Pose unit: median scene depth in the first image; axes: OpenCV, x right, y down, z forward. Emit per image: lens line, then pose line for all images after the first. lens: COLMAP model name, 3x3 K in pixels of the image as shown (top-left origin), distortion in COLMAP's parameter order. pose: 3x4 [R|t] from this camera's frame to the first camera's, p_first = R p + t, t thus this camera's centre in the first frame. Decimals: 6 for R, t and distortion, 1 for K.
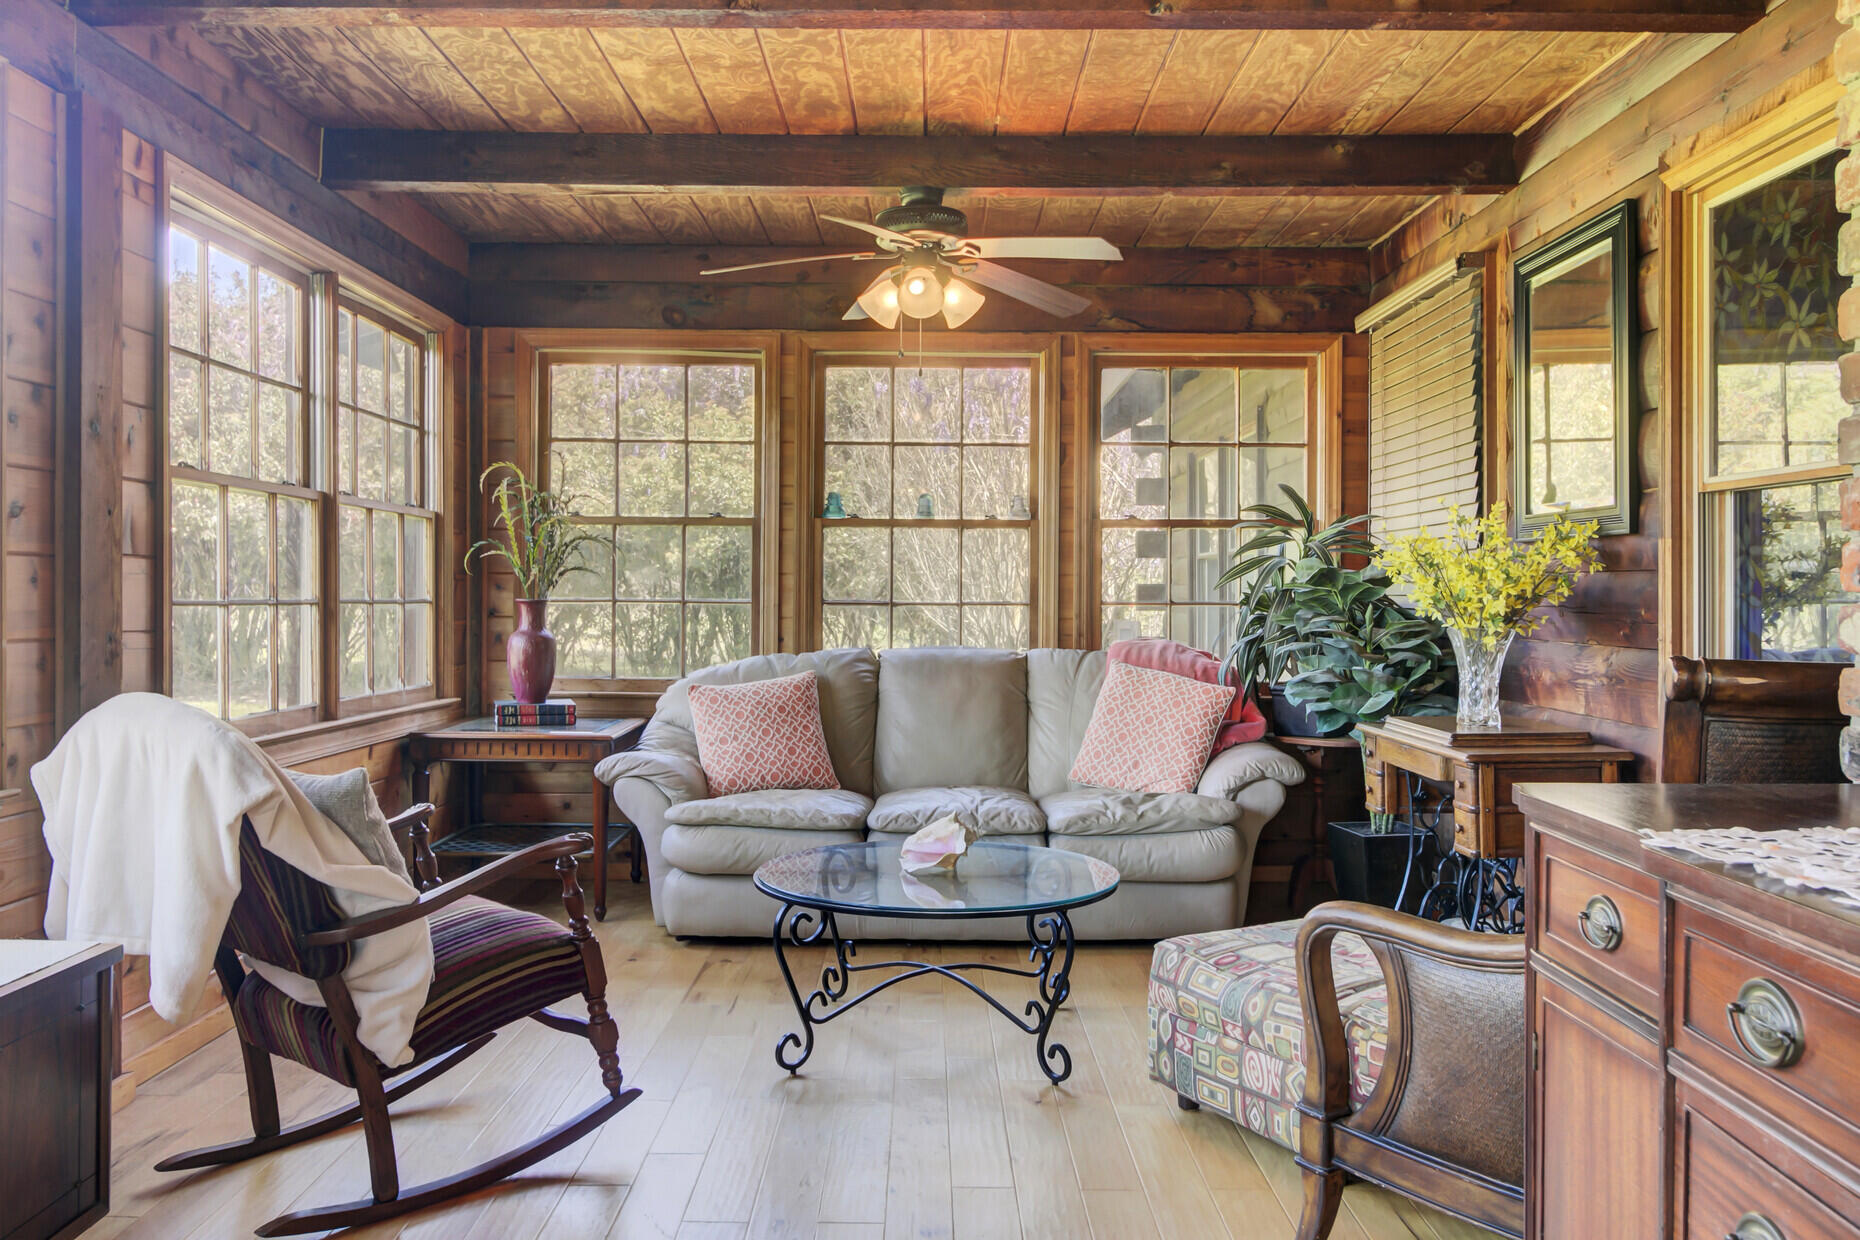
lens RADIAL K [[1437.7, 0, 930.4], [0, 1437.7, 595.8], [0, 0, 1]] dist [-0.004745, 0.008402]
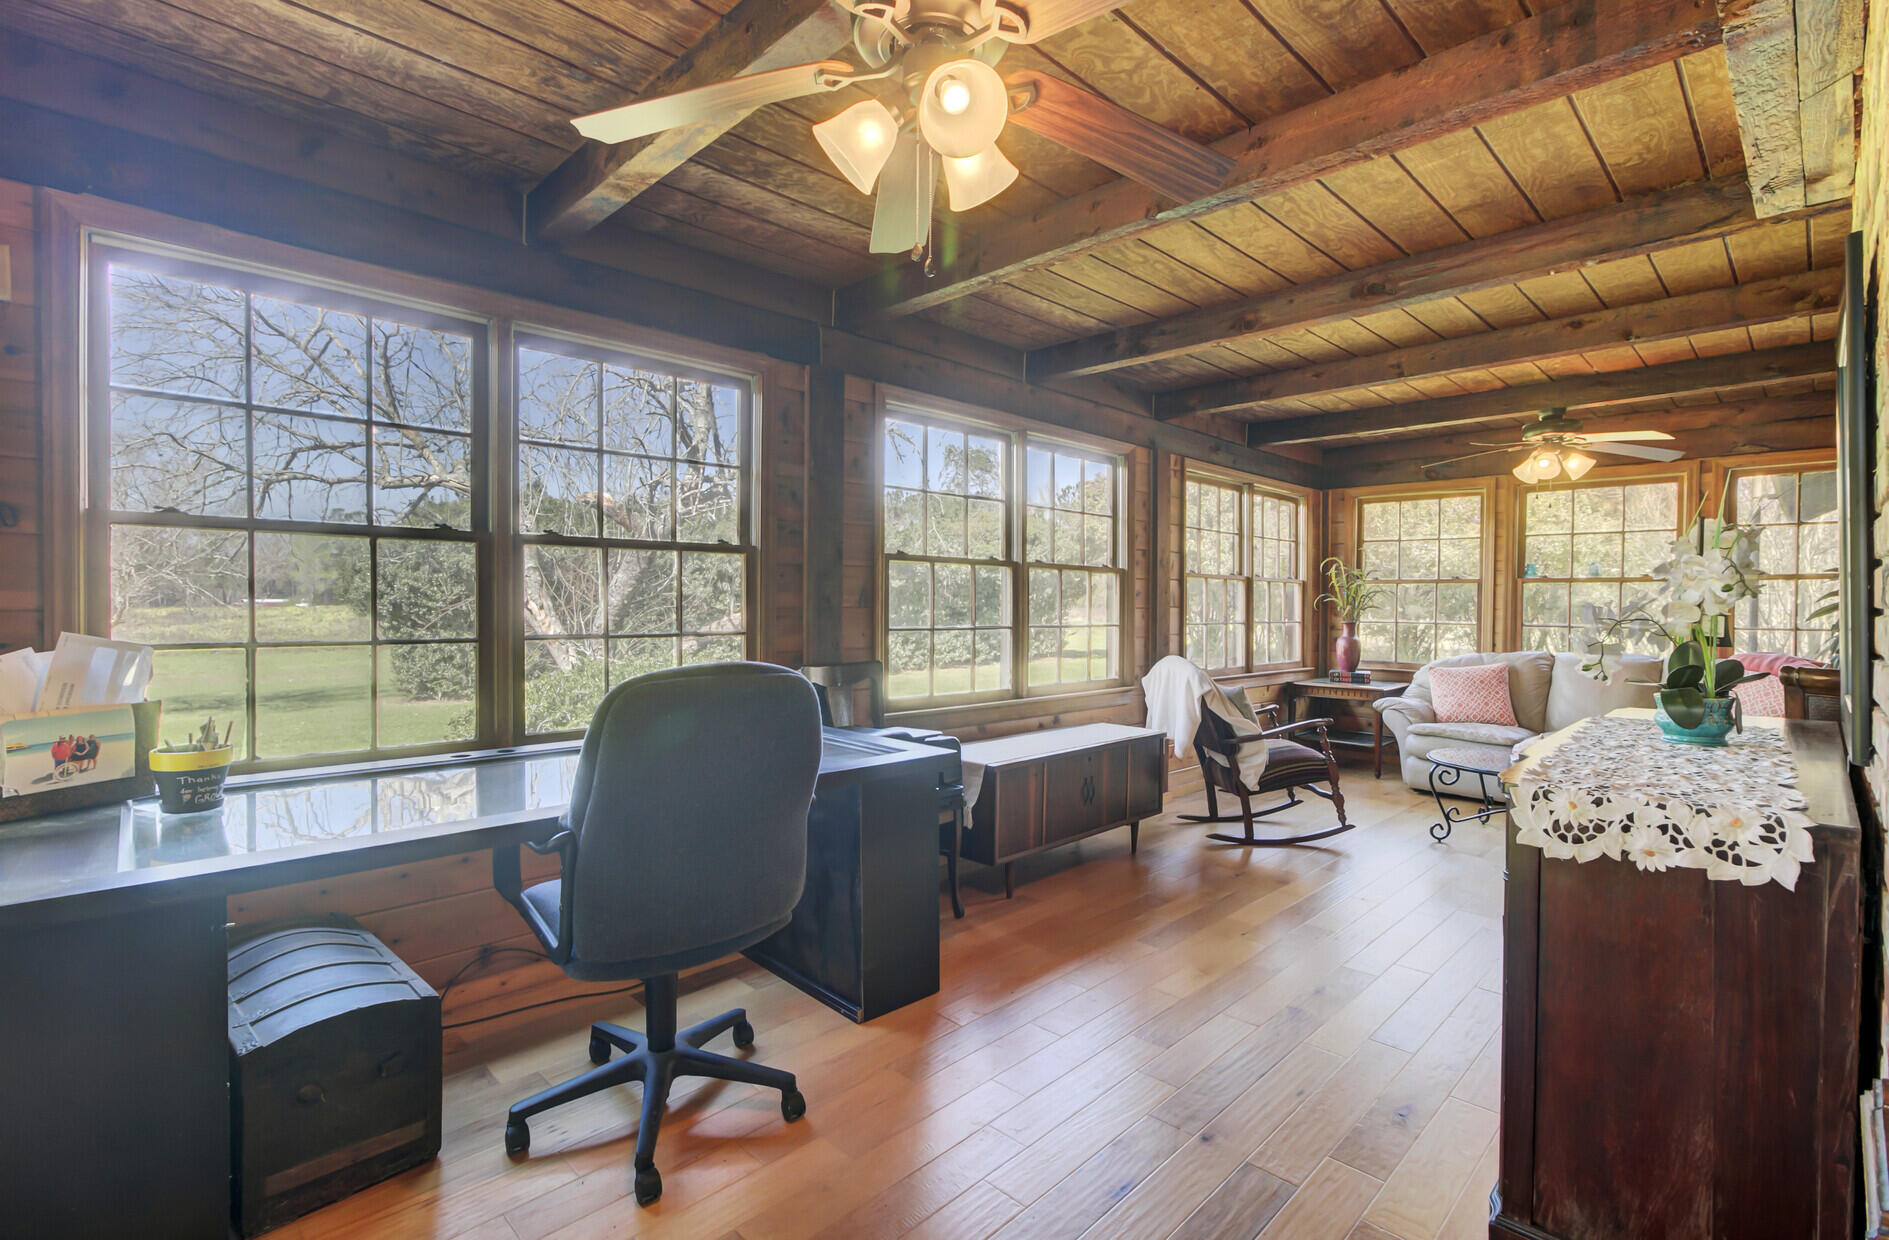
lens RADIAL K [[875.9, 0, 943.0], [0, 875.9, 616.6], [0, 0, 1]] dist [-0.010617, 0.005868]
pose [[0.716426, 0.010619, -0.697582, 0.202524], [-0.004811, 0.999936, 0.010281, -0.016699], [0.697646, -0.004010, 0.716431, -0.344524]]
